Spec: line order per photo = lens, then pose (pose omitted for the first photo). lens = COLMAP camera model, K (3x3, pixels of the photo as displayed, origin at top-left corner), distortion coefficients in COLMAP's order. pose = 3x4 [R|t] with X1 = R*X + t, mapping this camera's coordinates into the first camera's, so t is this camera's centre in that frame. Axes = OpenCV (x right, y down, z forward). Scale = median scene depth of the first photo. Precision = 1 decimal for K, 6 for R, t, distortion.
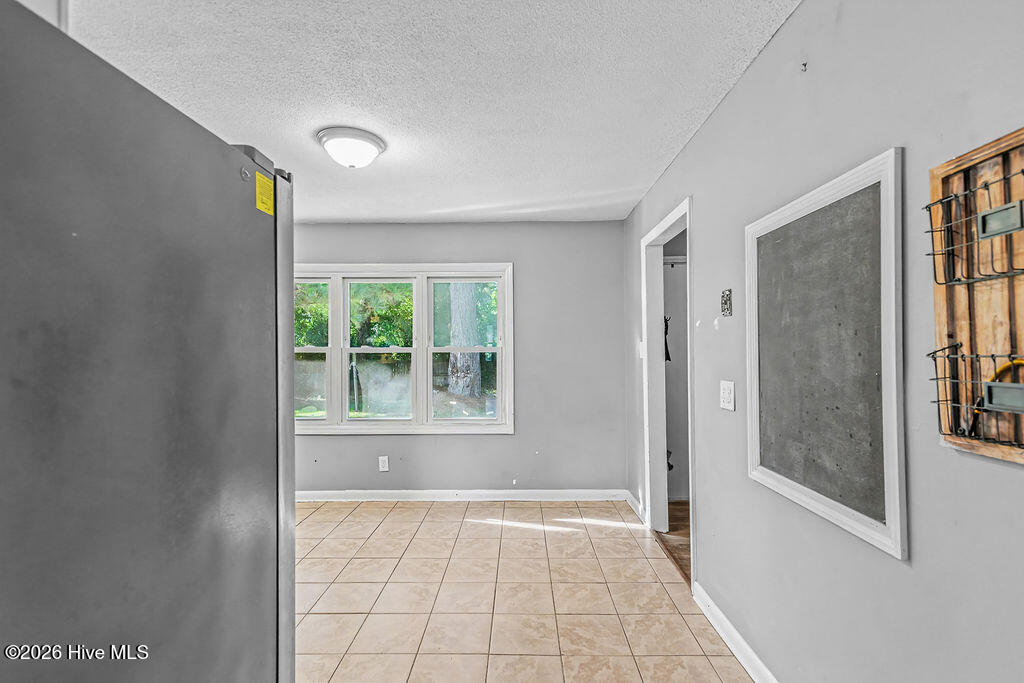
lens RADIAL K [[462.3, 0, 512.0], [0, 462.3, 341.5], [0, 0, 1]] dist [0.014978, 0.000115]
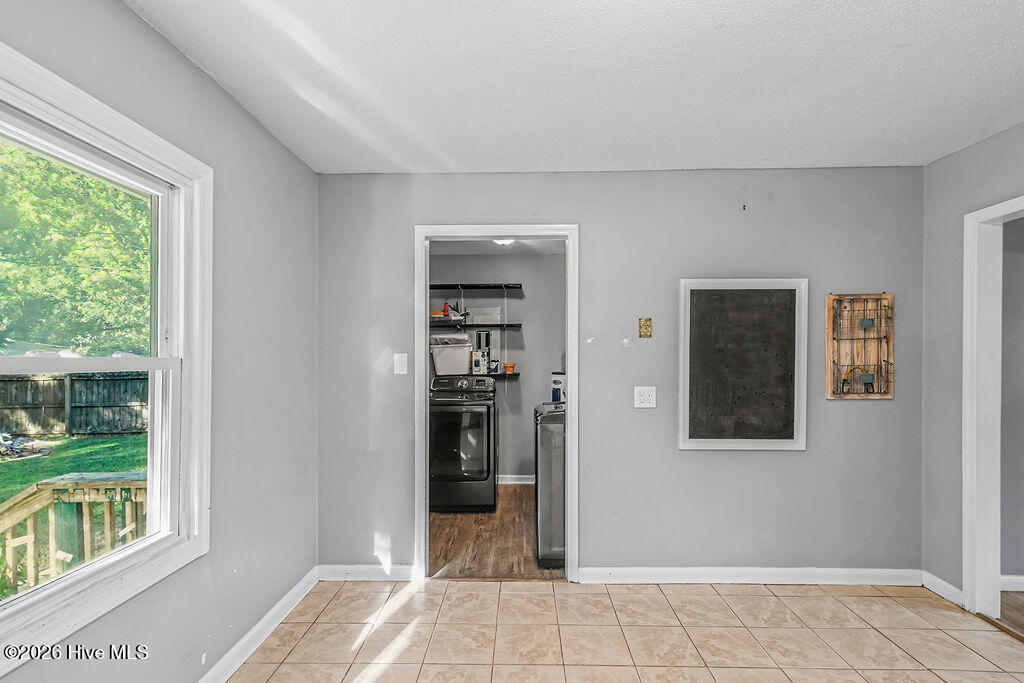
lens RADIAL K [[475.1, 0, 521.6], [0, 475.1, 353.4], [0, 0, 1]] dist [0.018147, 0.000077]
pose [[0.001783, 0.003934, 0.999991, -1.018107], [-0.018361, 0.999824, -0.003900, 0.002465], [-0.999830, -0.018354, 0.001855, 1.523765]]
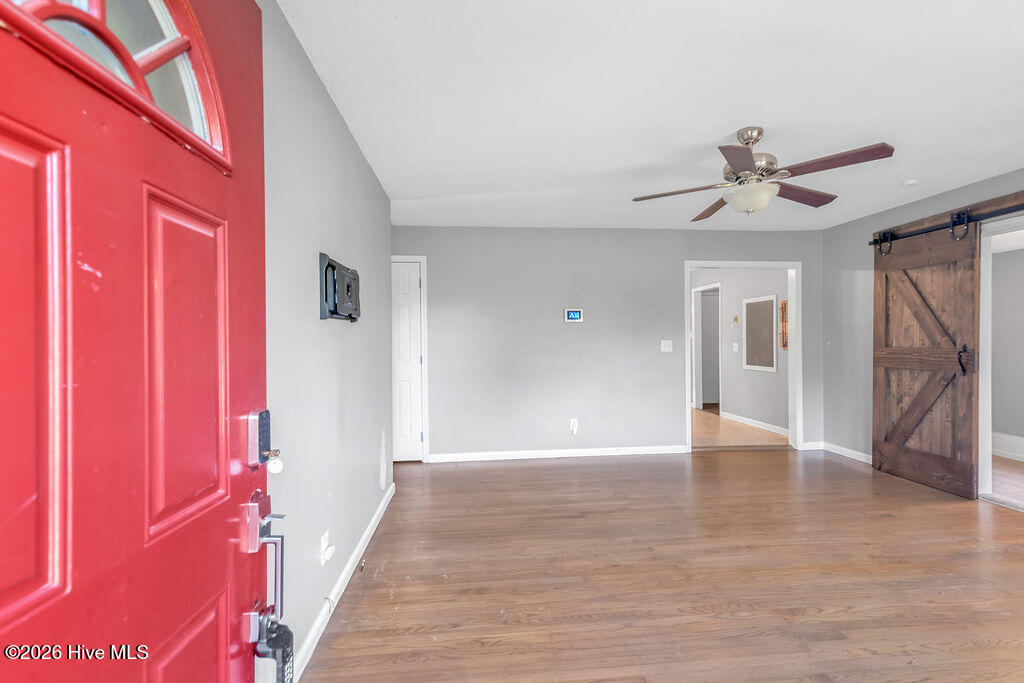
lens RADIAL K [[462.3, 0, 512.0], [0, 462.3, 341.5], [0, 0, 1]] dist [0.014978, 0.000115]
pose [[0.995970, -0.003314, 0.089629, -1.622644], [0.001384, 0.999766, 0.021590, -0.002965], [-0.089680, -0.021379, 0.995741, -2.458507]]
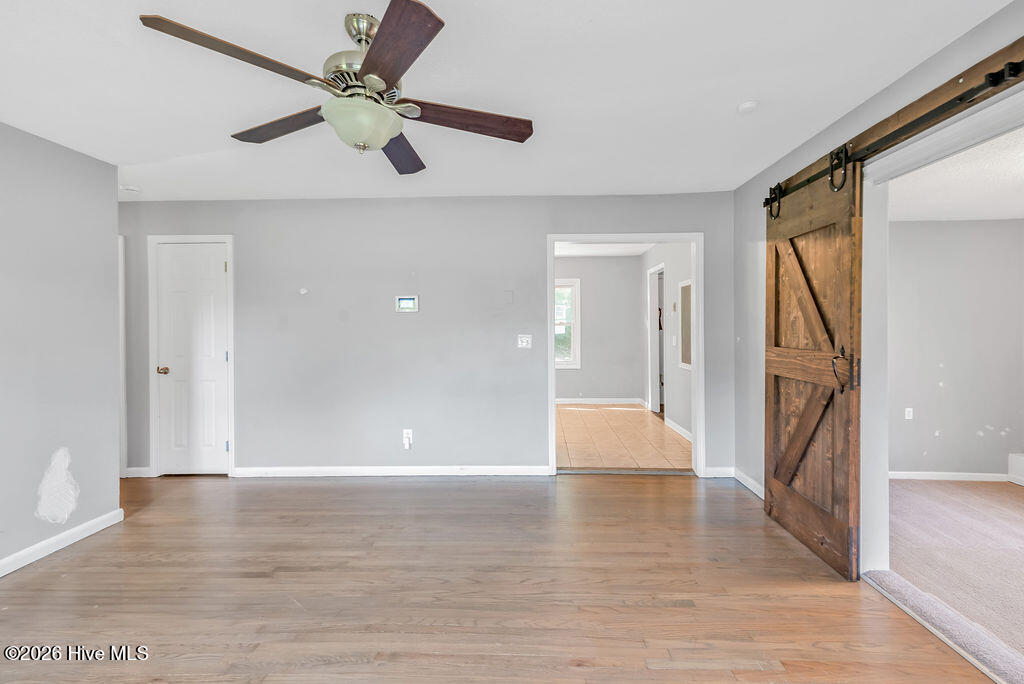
lens RADIAL K [[465.8, 0, 514.6], [0, 465.8, 327.5], [0, 0, 1]] dist [0.012509, -0.000187]
pose [[0.999259, -0.001691, -0.038443, -0.423256], [0.002543, 0.999752, 0.022115, -0.030565], [0.038396, -0.022197, 0.999016, -2.020438]]
